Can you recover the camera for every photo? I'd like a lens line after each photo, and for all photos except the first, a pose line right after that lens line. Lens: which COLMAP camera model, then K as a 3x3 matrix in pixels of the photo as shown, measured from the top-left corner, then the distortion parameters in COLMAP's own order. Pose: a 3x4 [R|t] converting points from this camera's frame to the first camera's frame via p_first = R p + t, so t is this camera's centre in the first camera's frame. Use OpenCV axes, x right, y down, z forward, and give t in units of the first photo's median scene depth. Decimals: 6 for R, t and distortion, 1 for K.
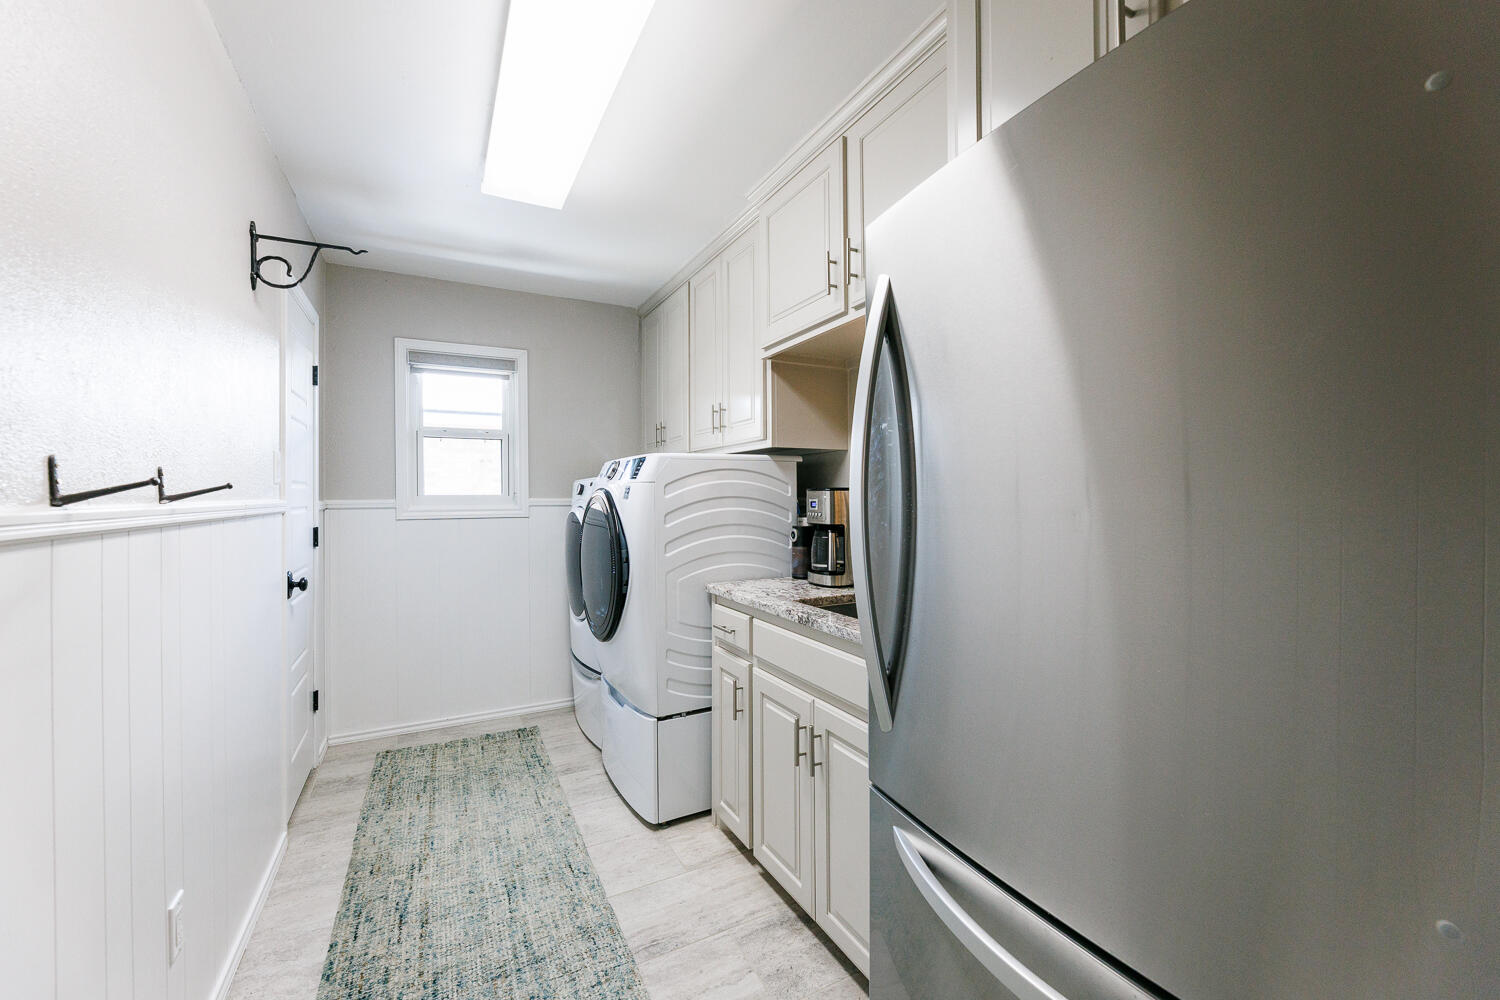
lens RADIAL K [[608.5, 0, 750.9], [0, 608.5, 498.9], [0, 0, 1]] dist [0.001939, -0.001011]
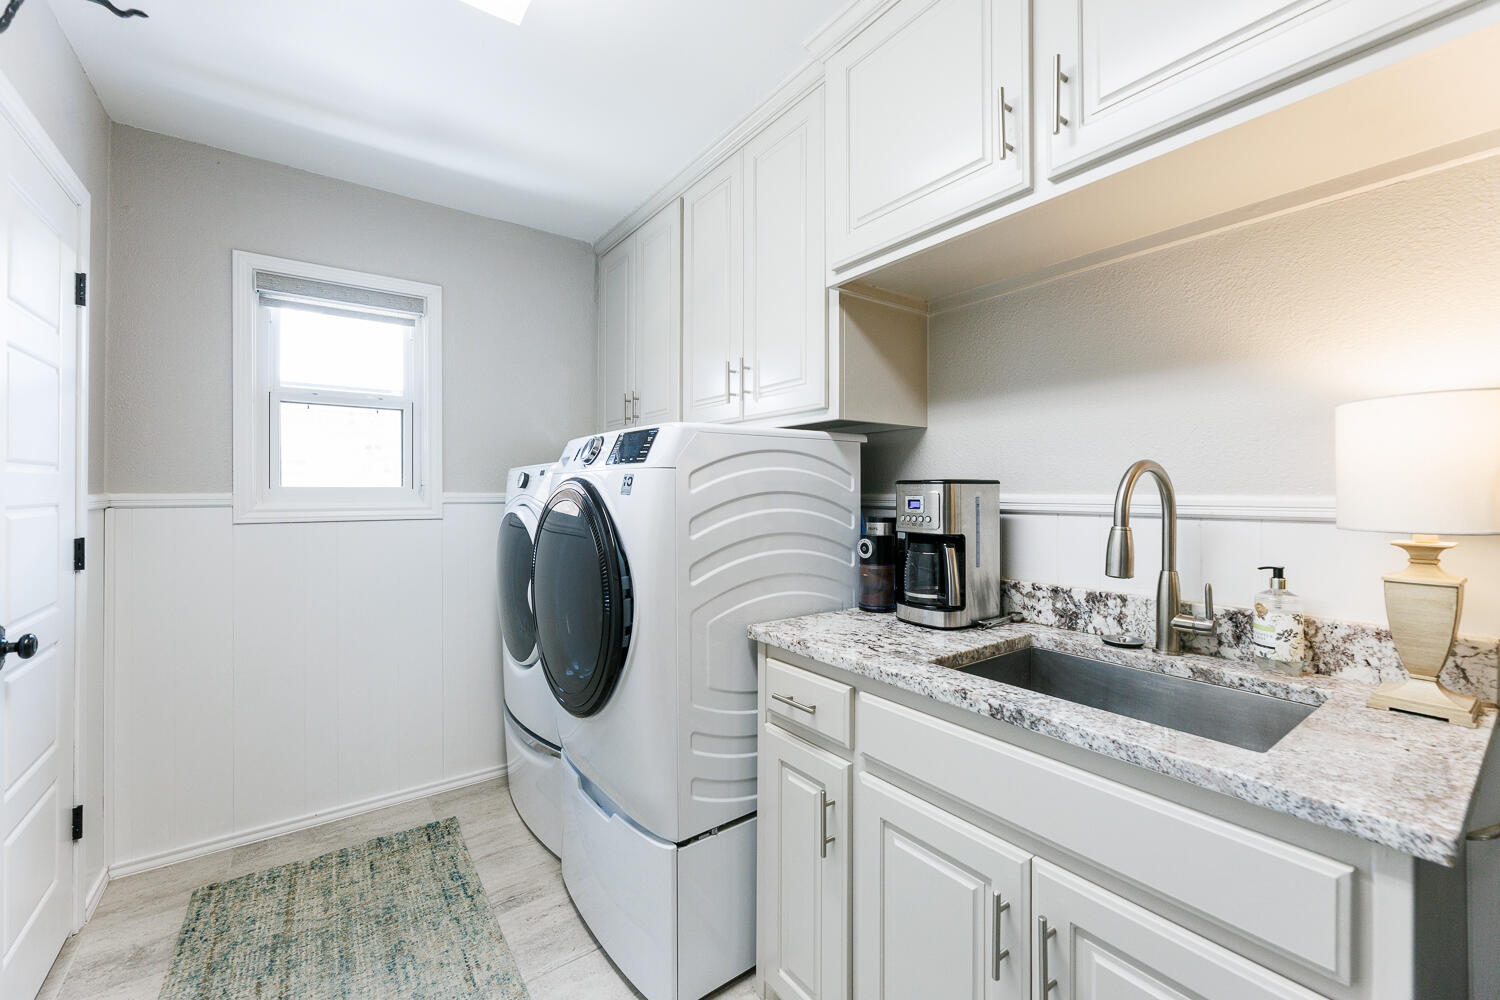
lens RADIAL K [[608.5, 0, 750.1], [0, 608.5, 492.4], [0, 0, 1]] dist [0.001939, -0.001011]
pose [[0.989048, 0.005439, 0.147494, -0.149914], [-0.004954, 0.999981, -0.003652, -0.000356], [-0.147511, 0.002881, 0.989056, 0.316516]]
